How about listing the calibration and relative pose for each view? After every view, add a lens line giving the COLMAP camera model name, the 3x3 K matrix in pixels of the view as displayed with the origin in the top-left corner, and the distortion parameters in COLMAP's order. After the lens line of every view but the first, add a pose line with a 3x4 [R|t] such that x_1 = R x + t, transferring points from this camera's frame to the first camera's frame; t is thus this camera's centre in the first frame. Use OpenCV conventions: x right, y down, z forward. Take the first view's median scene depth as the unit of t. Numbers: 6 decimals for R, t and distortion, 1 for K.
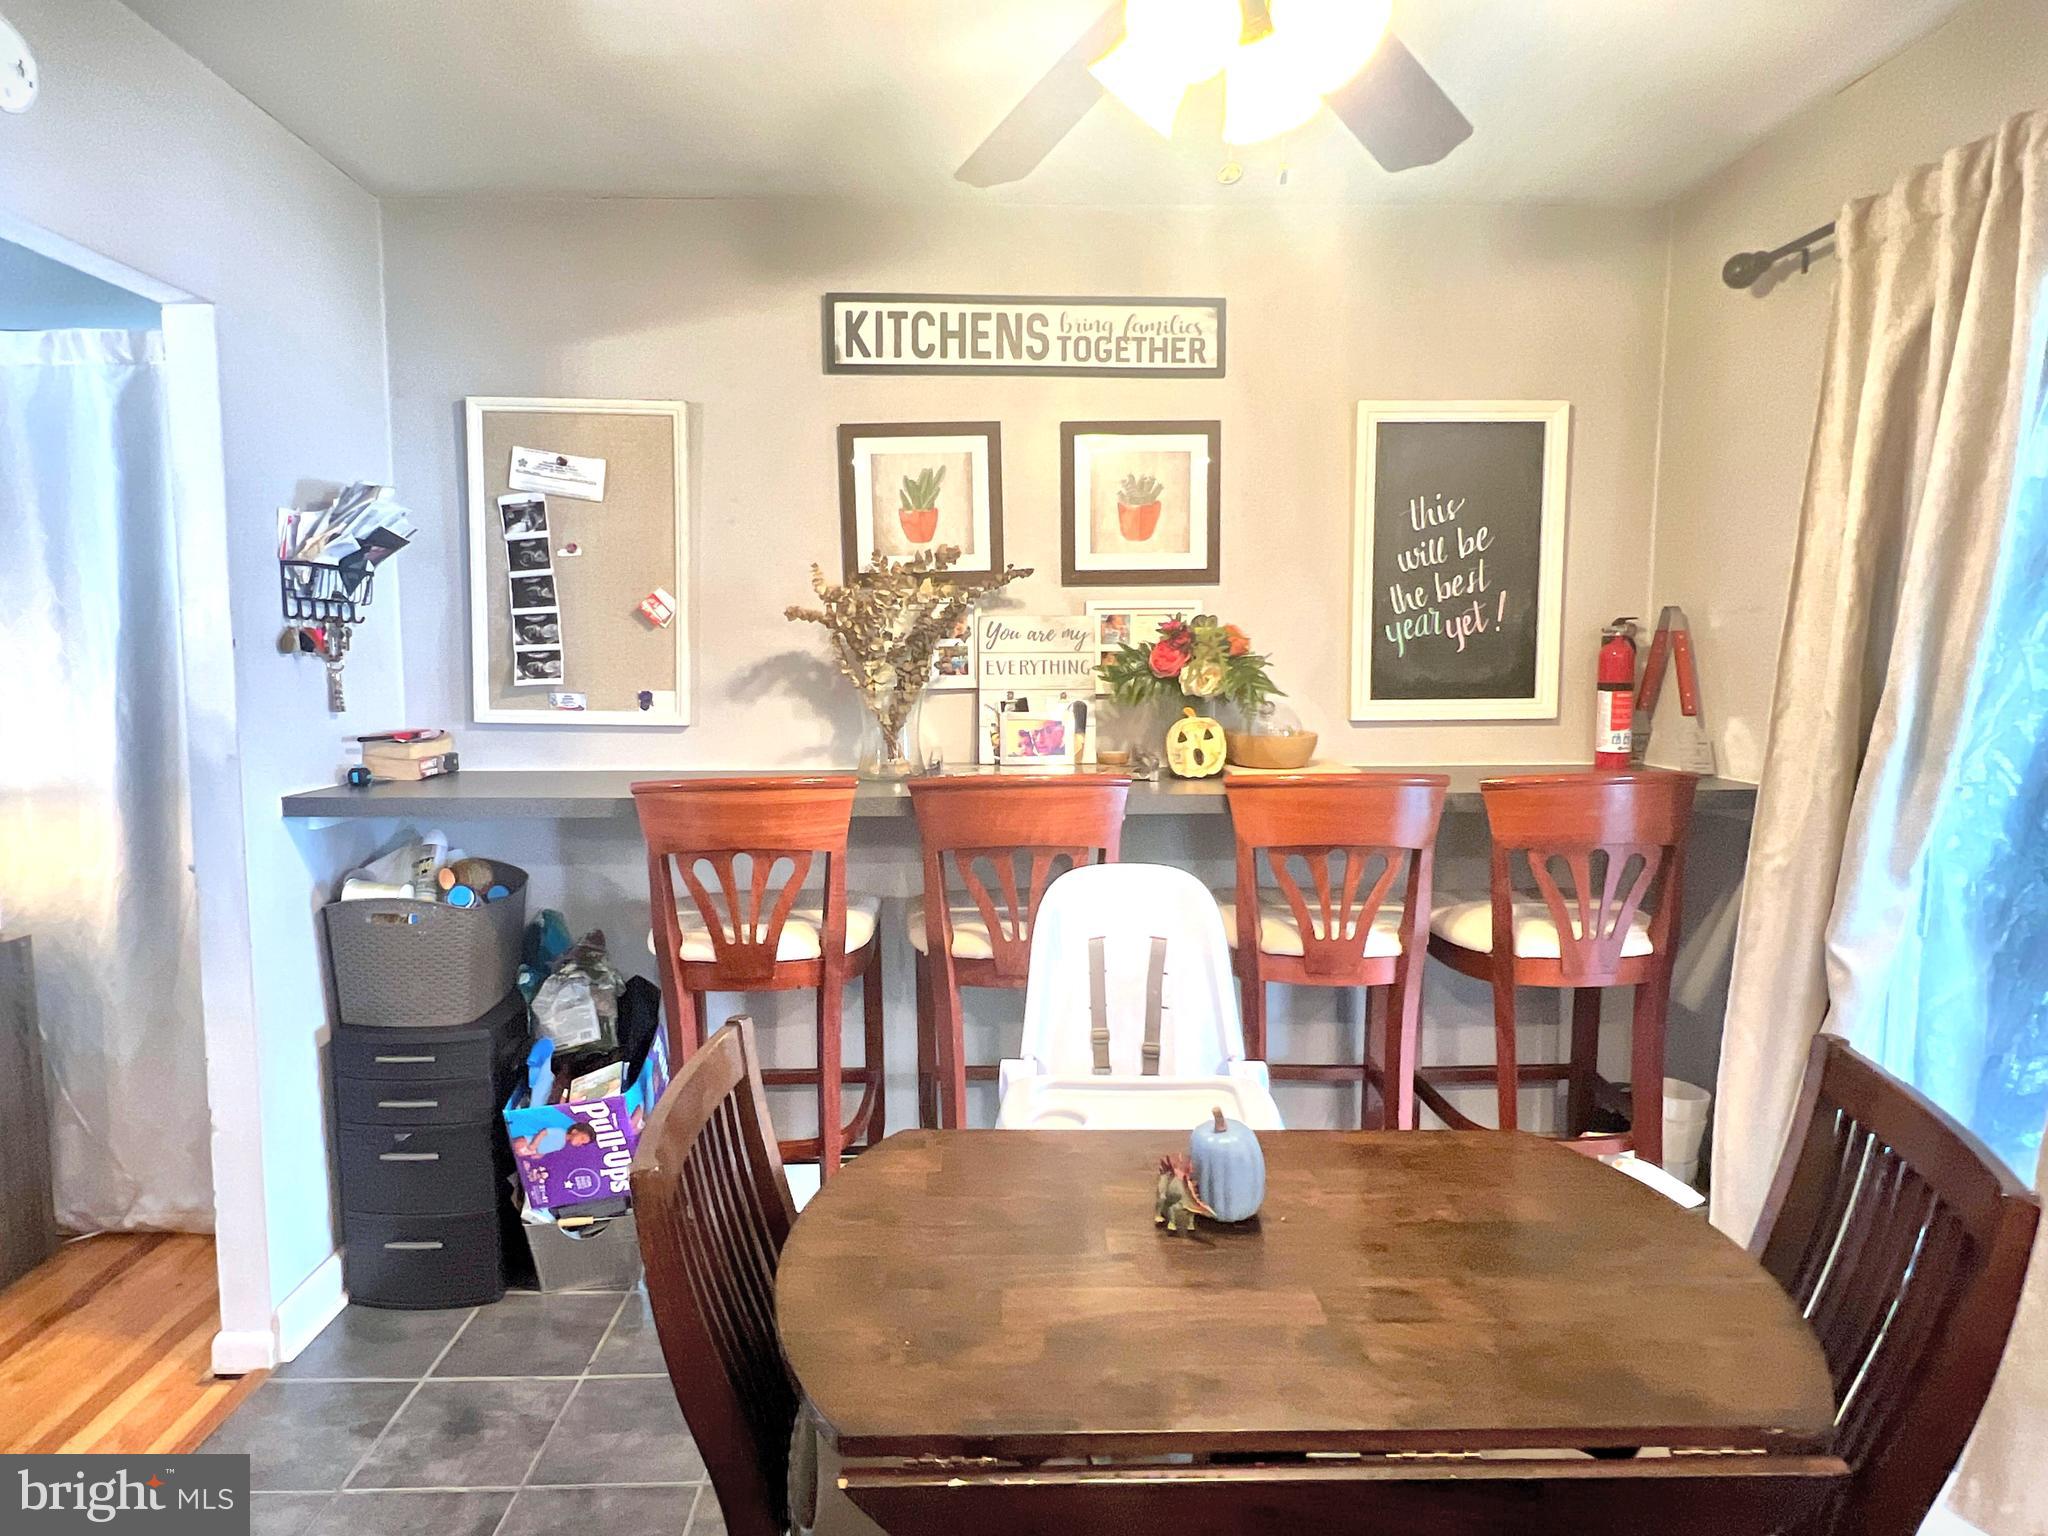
lens RADIAL K [[1218.5, 0, 1024.0], [0, 1218.5, 768.0], [0, 0, 1]] dist [-0.004806, -0.000508]
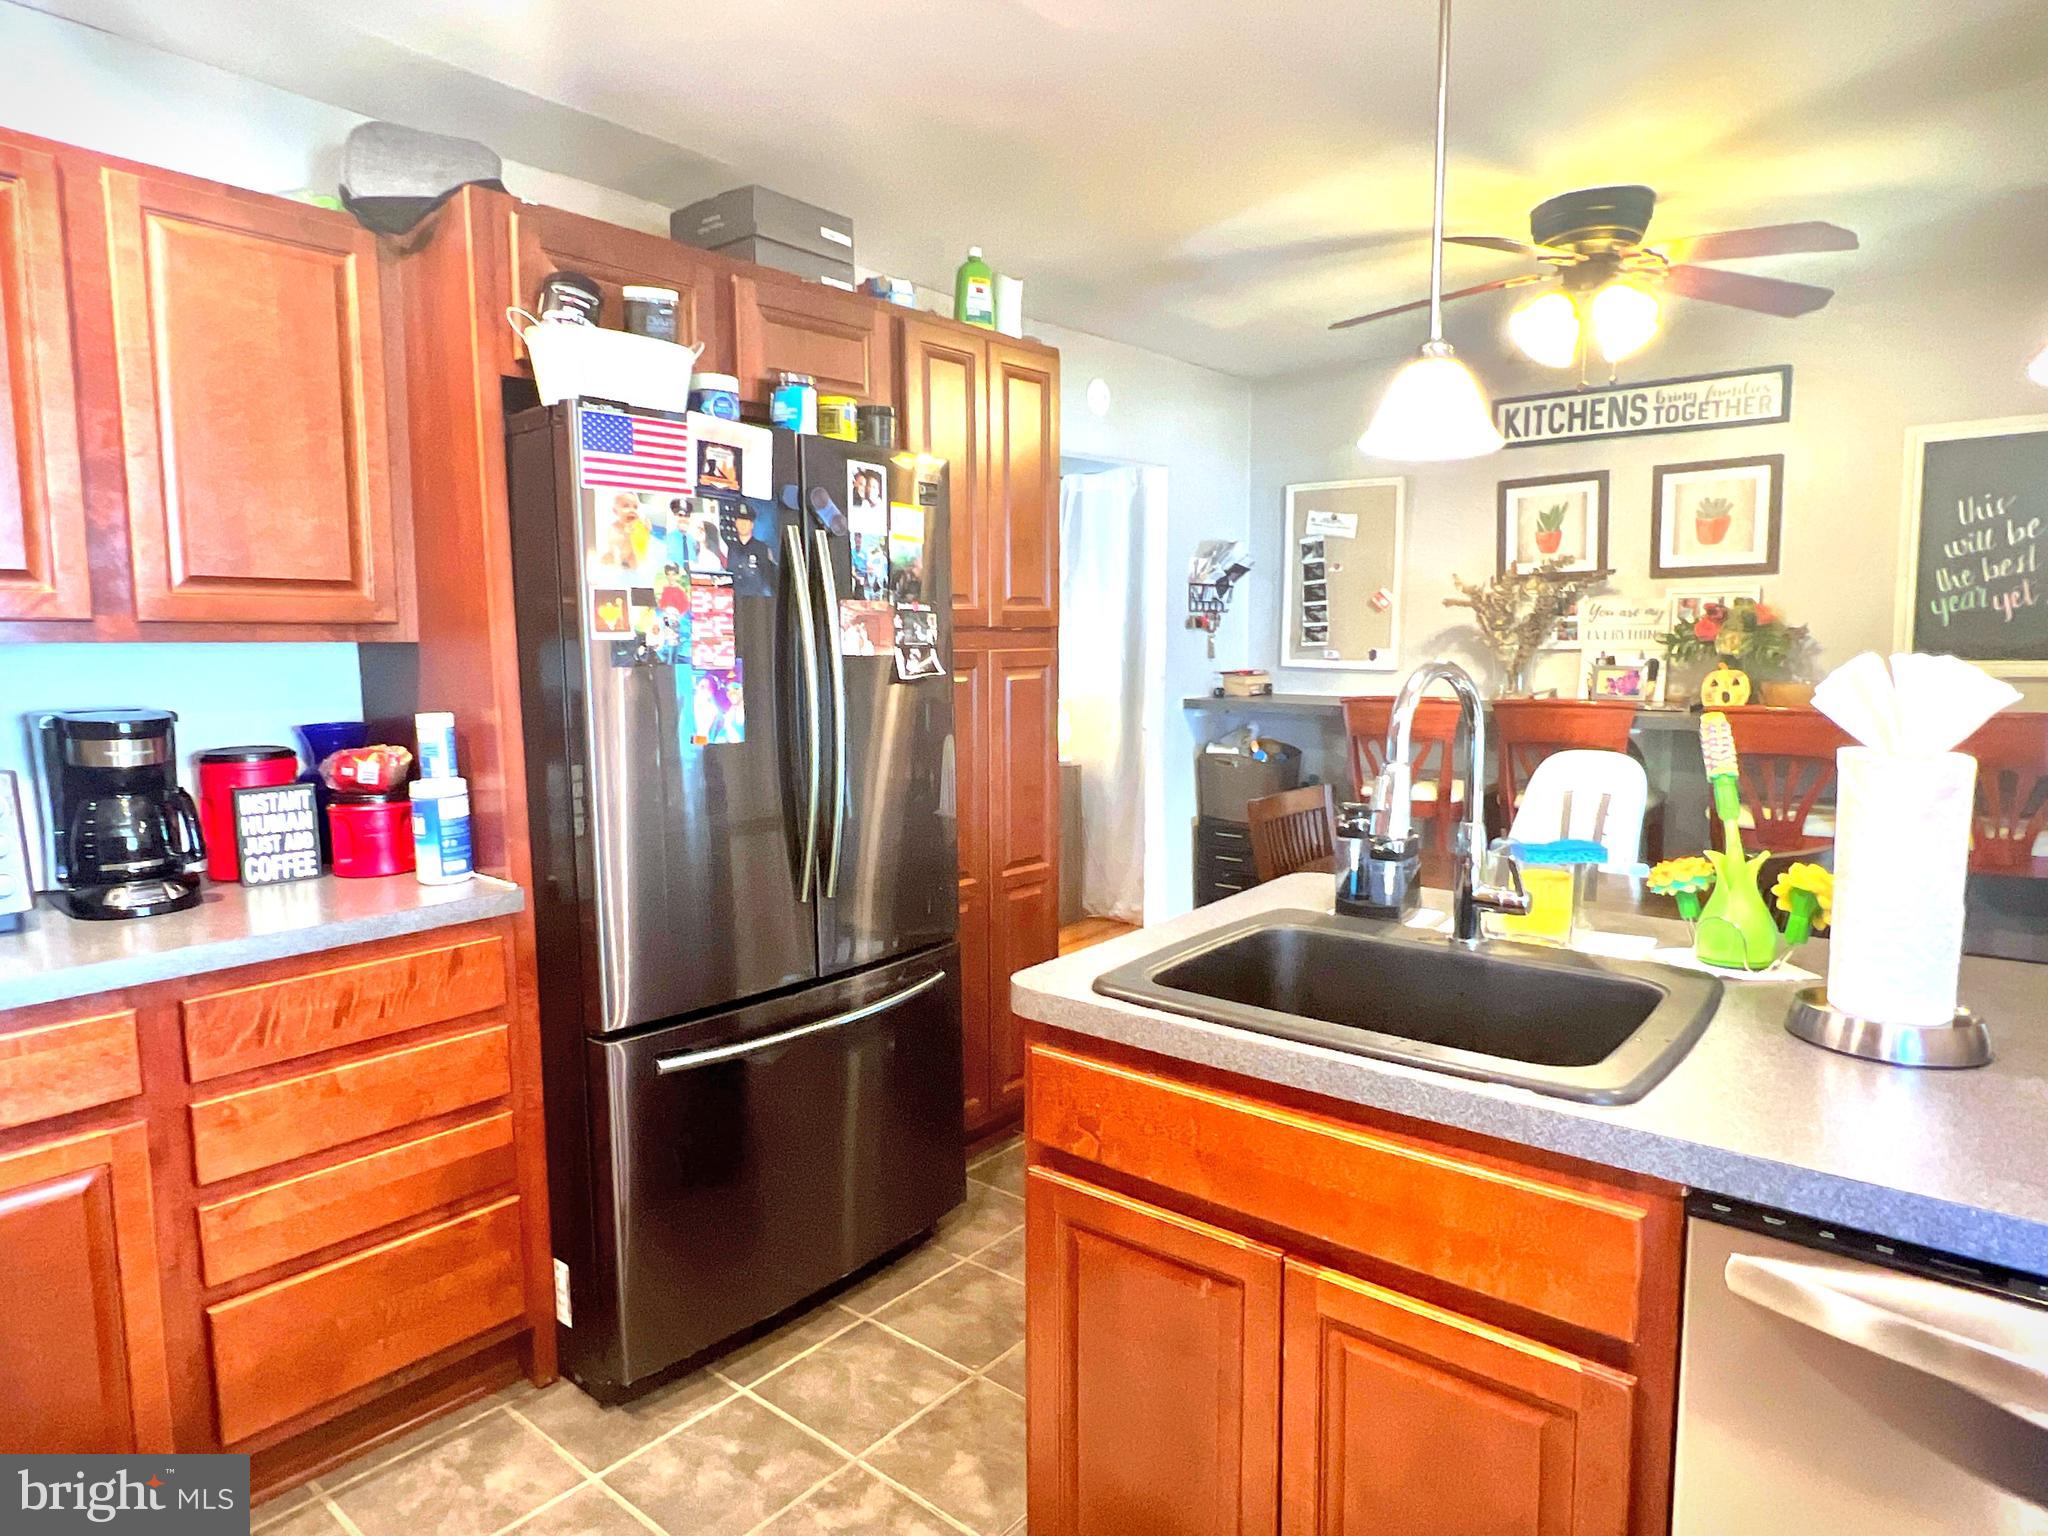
lens RADIAL K [[1218.5, 0, 1024.0], [0, 1218.5, 768.0], [0, 0, 1]] dist [-0.004806, -0.000508]
pose [[0.750664, 0.069105, -0.657060, 0.452750], [-0.052892, 0.997609, 0.044494, 0.051904], [0.658564, 0.001354, 0.752524, -0.599020]]
